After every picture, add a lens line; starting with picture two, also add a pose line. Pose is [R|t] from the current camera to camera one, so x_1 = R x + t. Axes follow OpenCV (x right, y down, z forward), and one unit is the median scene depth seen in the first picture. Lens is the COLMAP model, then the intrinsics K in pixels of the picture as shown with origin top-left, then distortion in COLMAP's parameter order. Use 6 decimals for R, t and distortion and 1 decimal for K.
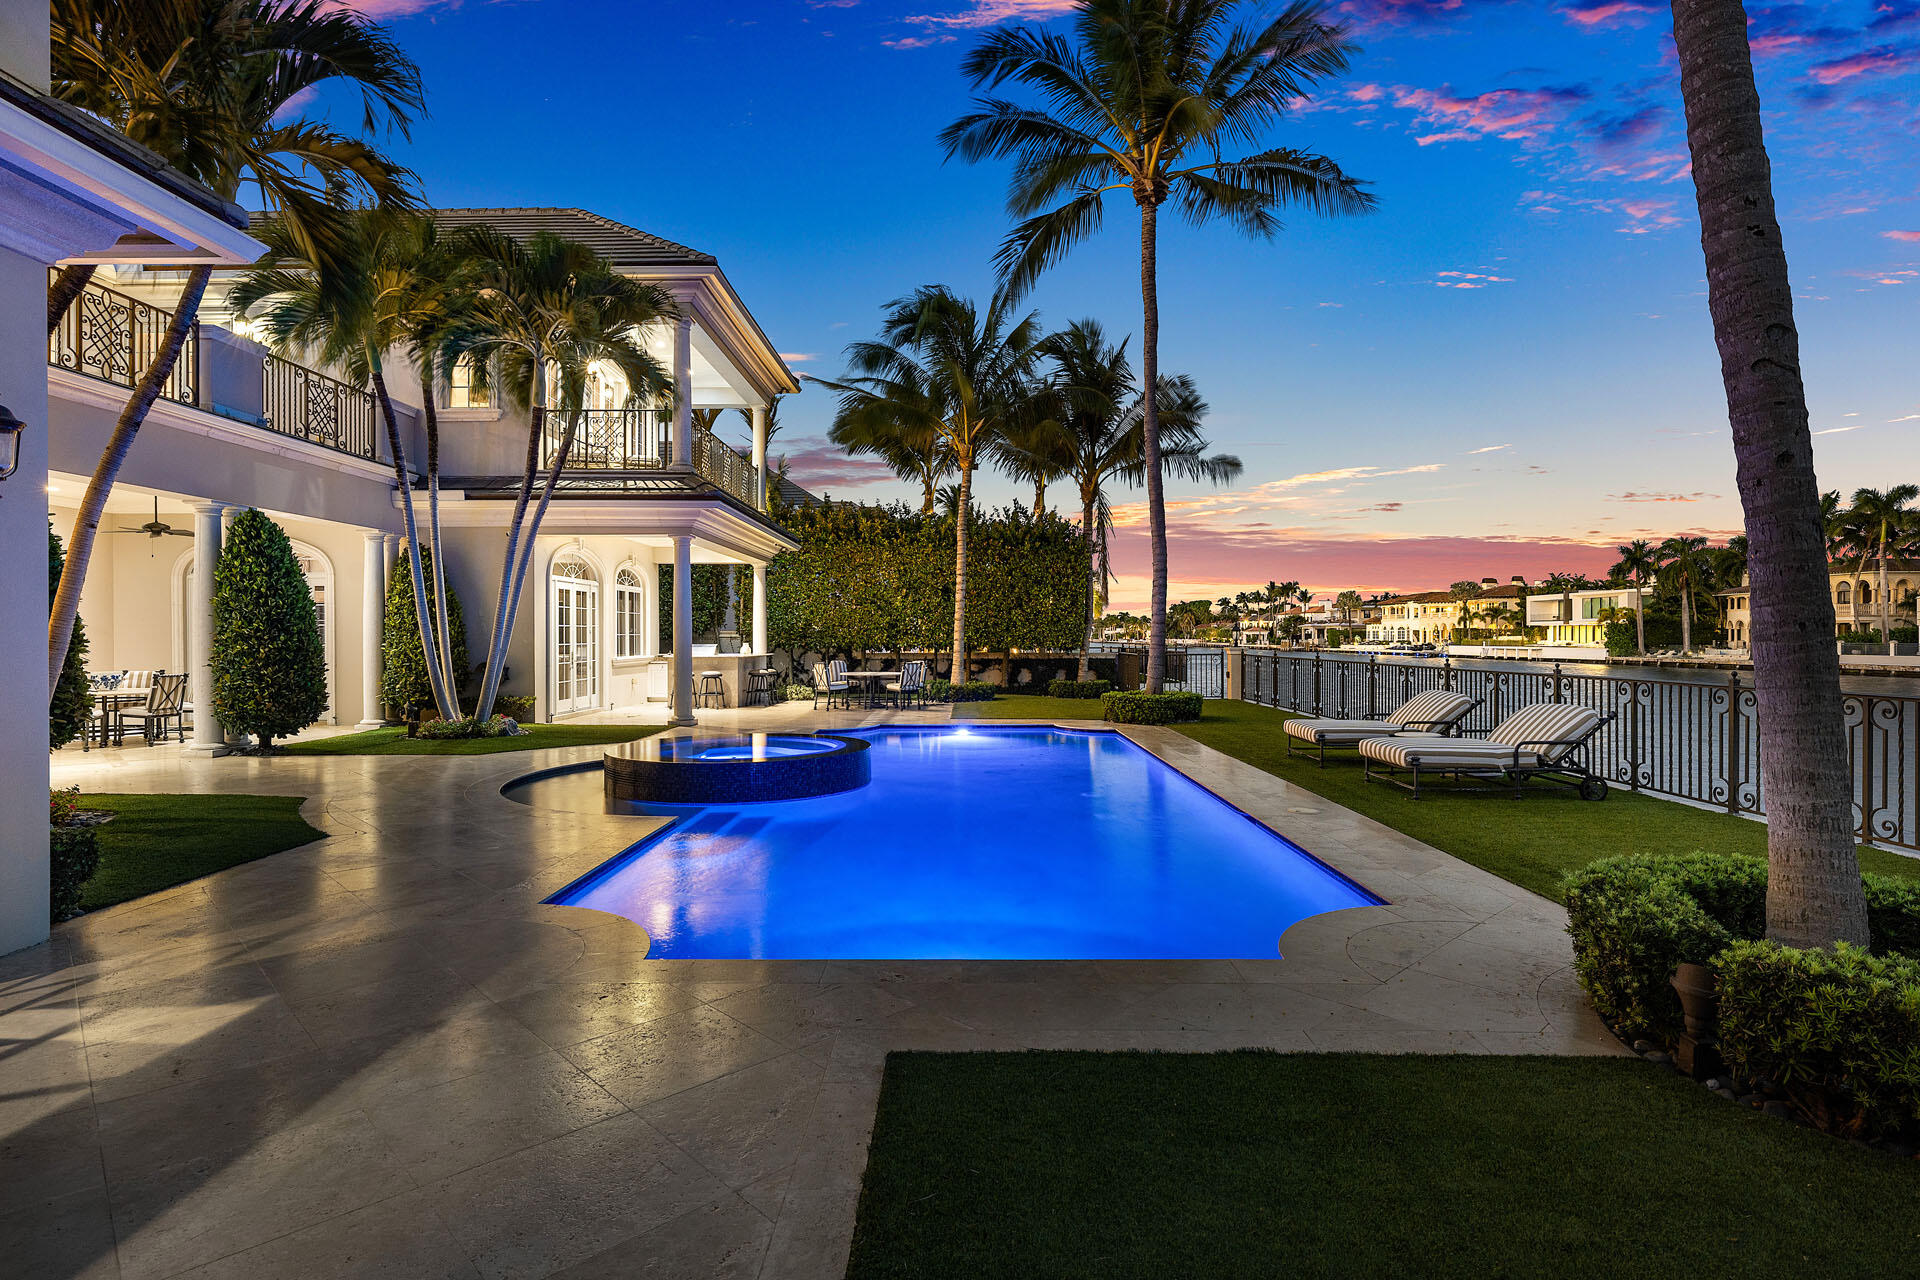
lens RADIAL K [[968.9, 0, 960.0], [0, 968.9, 640.0], [0, 0, 1]] dist [-0.002886, -0.000030]
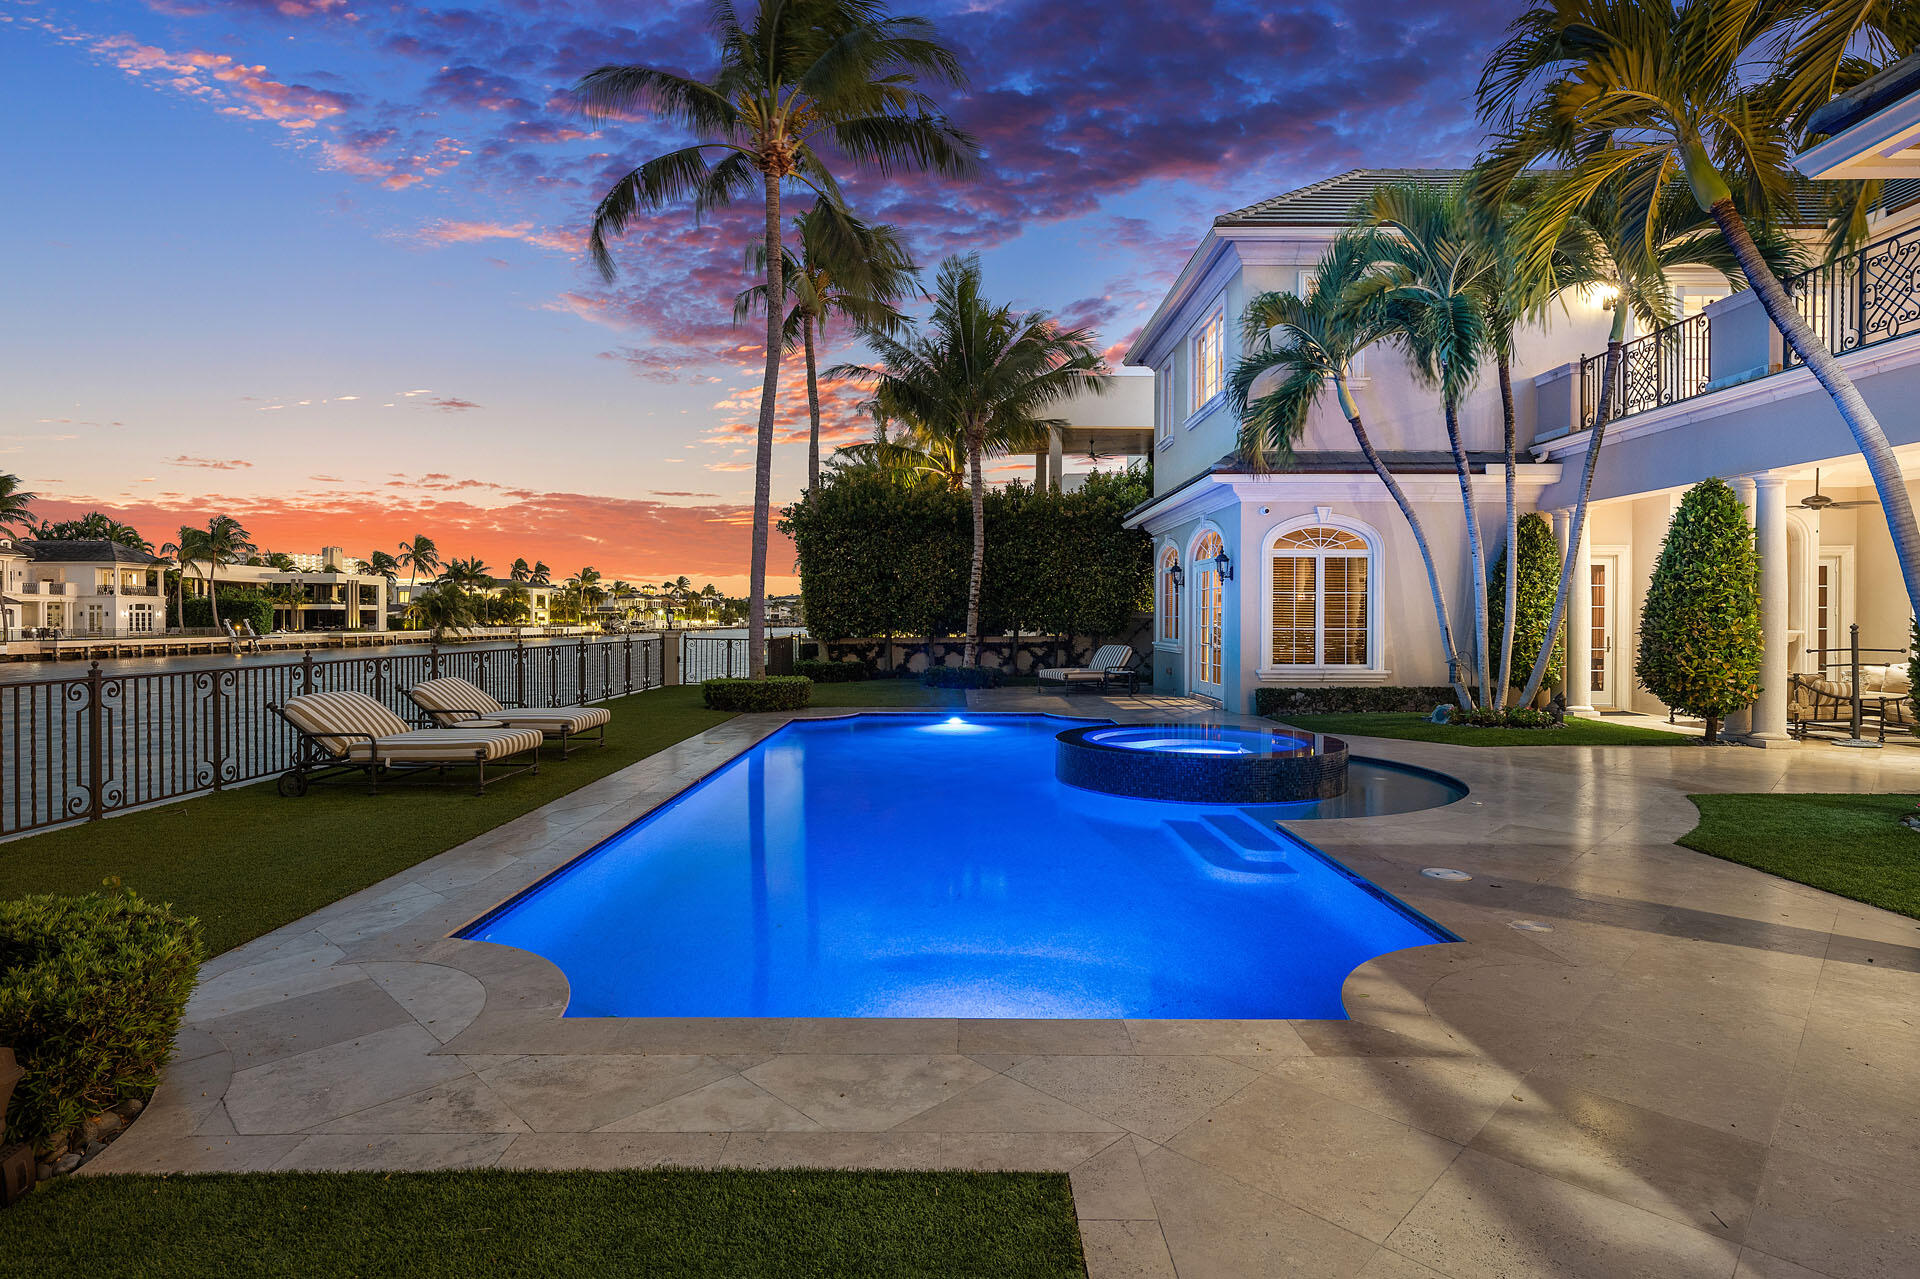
lens RADIAL K [[968.9, 0, 960.0], [0, 968.9, 639.5], [0, 0, 1]] dist [-0.002886, -0.000030]
pose [[-0.999615, 0.003040, -0.027594, 0.023957], [0.002358, 0.999691, 0.024728, -0.005634], [0.027660, 0.024654, -0.999313, 1.654256]]
